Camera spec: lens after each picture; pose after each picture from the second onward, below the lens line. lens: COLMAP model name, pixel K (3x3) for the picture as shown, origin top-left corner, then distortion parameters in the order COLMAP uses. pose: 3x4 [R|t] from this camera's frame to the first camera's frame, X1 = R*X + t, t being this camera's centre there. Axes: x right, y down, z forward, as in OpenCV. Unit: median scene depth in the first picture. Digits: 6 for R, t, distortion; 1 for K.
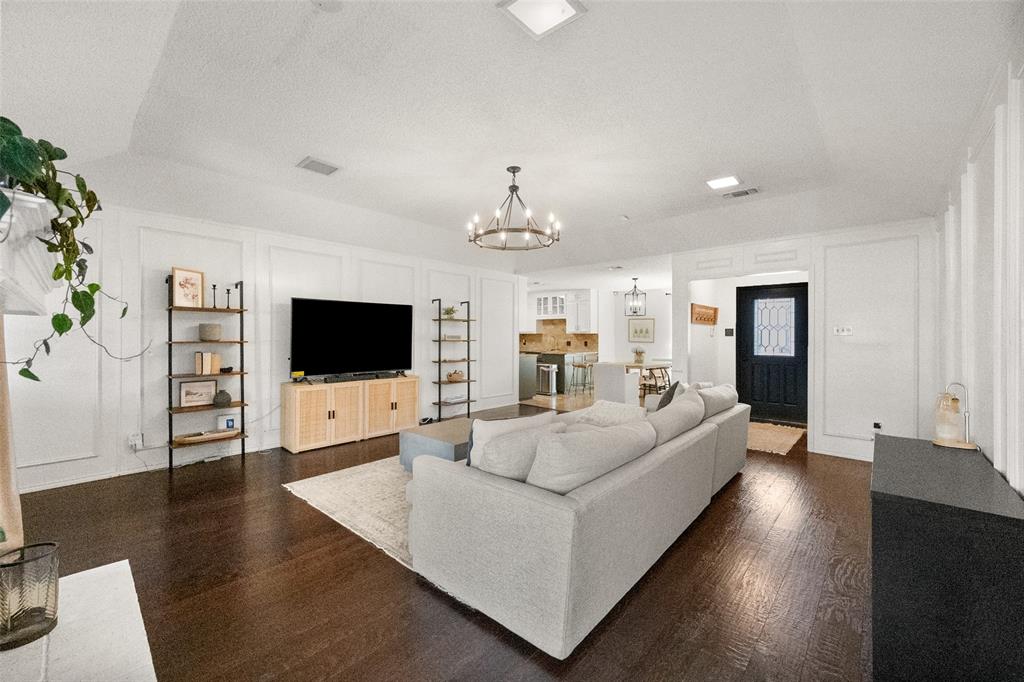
lens RADIAL K [[406.5, 0, 513.8], [0, 406.5, 336.8], [0, 0, 1]] dist [-0.000021, -0.001103]
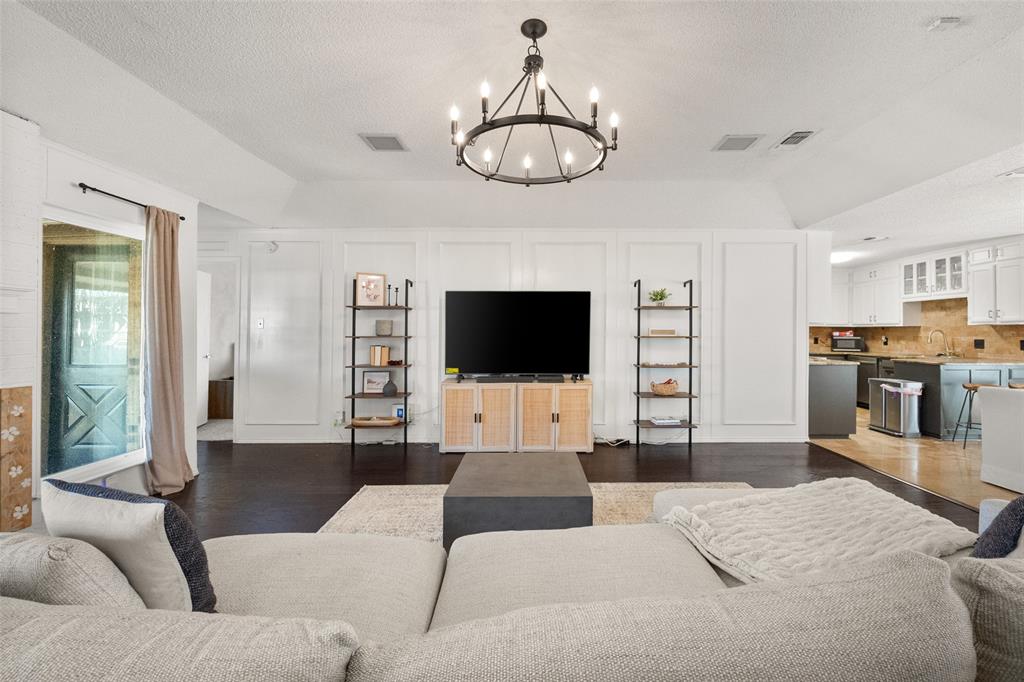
lens RADIAL K [[406.5, 0, 536.4], [0, 406.5, 330.6], [0, 0, 1]] dist [-0.000021, -0.001103]
pose [[0.673592, -0.005233, -0.739084, 0.228856], [0.001690, 0.999983, -0.005541, 0.001775], [0.739101, 0.002483, 0.673590, 0.360543]]
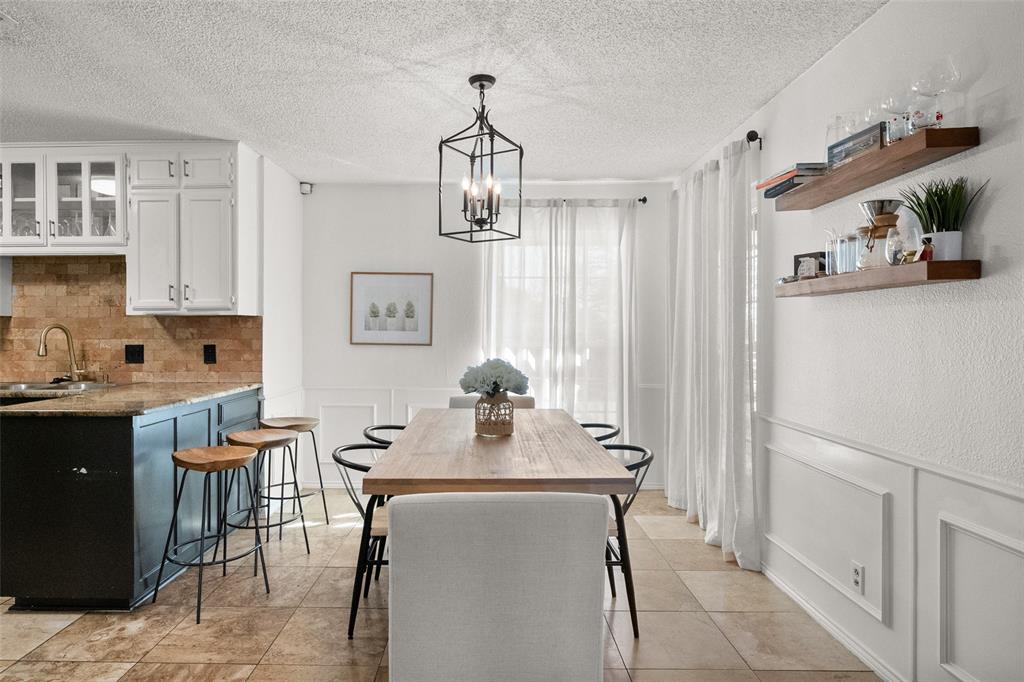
lens RADIAL K [[586.8, 0, 483.8], [0, 586.8, 333.3], [0, 0, 1]] dist [-0.010523, -0.000380]
pose [[0.748250, -0.005250, 0.663396, 0.089623], [0.003088, 0.999985, 0.004430, 0.003924], [-0.663410, -0.001267, 0.748255, 0.950352]]
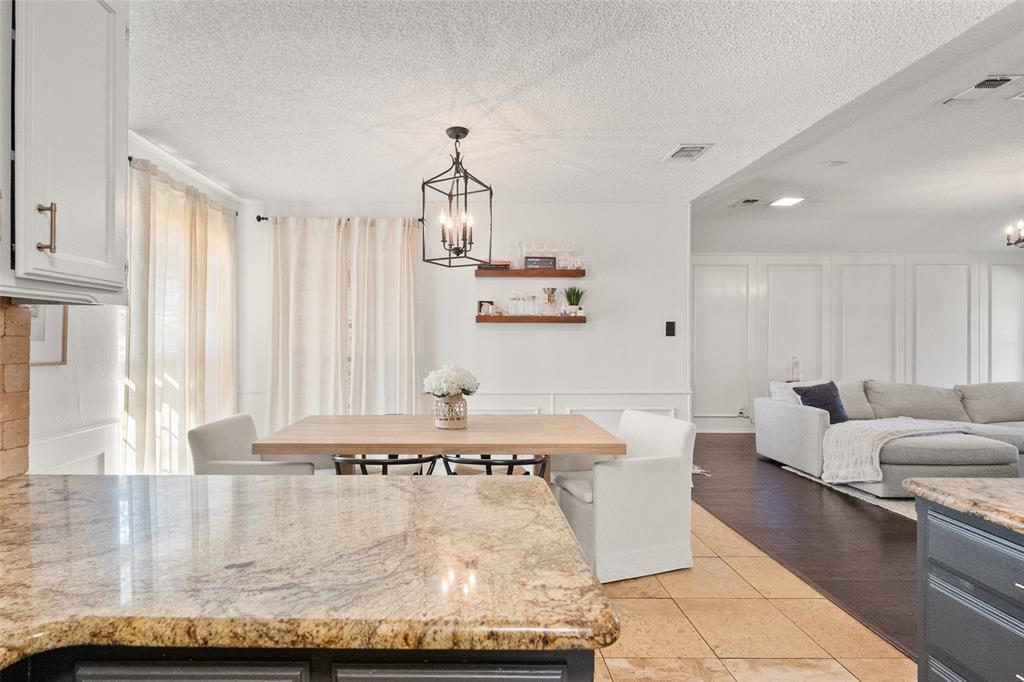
lens RADIAL K [[463.6, 0, 486.2], [0, 463.6, 336.3], [0, 0, 1]] dist [0.001278, -0.000796]
pose [[-0.658096, -0.005632, 0.752913, 0.056210], [-0.006424, 0.999978, 0.001864, -0.002577], [-0.752907, -0.003610, -0.658117, 1.516187]]
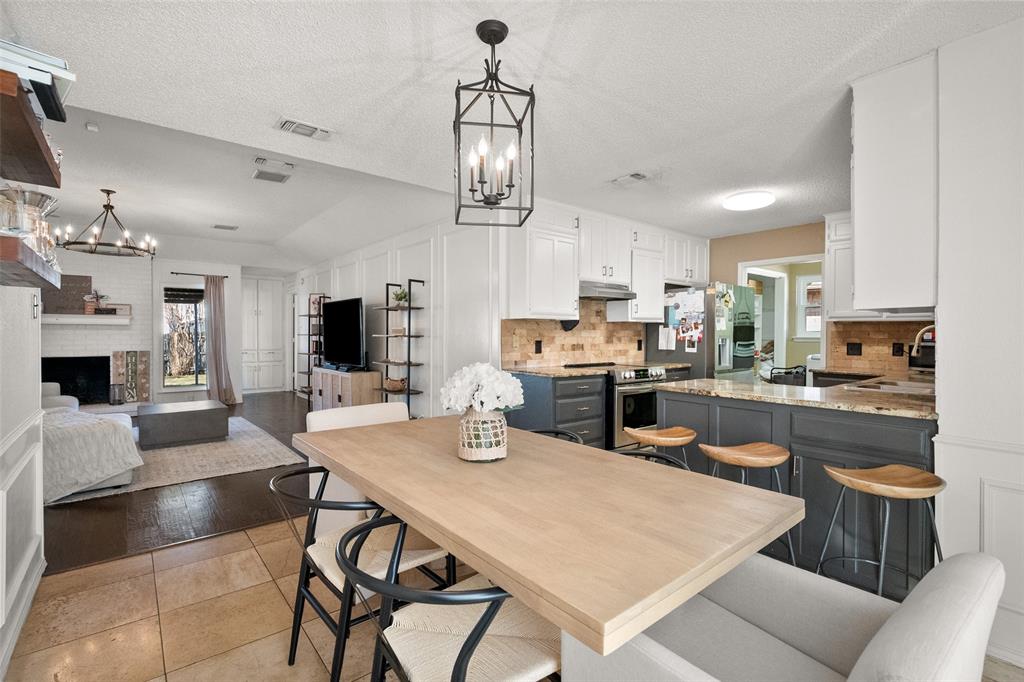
lens RADIAL K [[463.6, 0, 515.1], [0, 463.6, 336.2], [0, 0, 1]] dist [0.001278, -0.000796]
pose [[-0.138941, 0.001479, -0.990300, 0.671232], [-0.003652, 0.999991, 0.002006, 0.007500], [0.990294, 0.003896, -0.138934, 1.338707]]
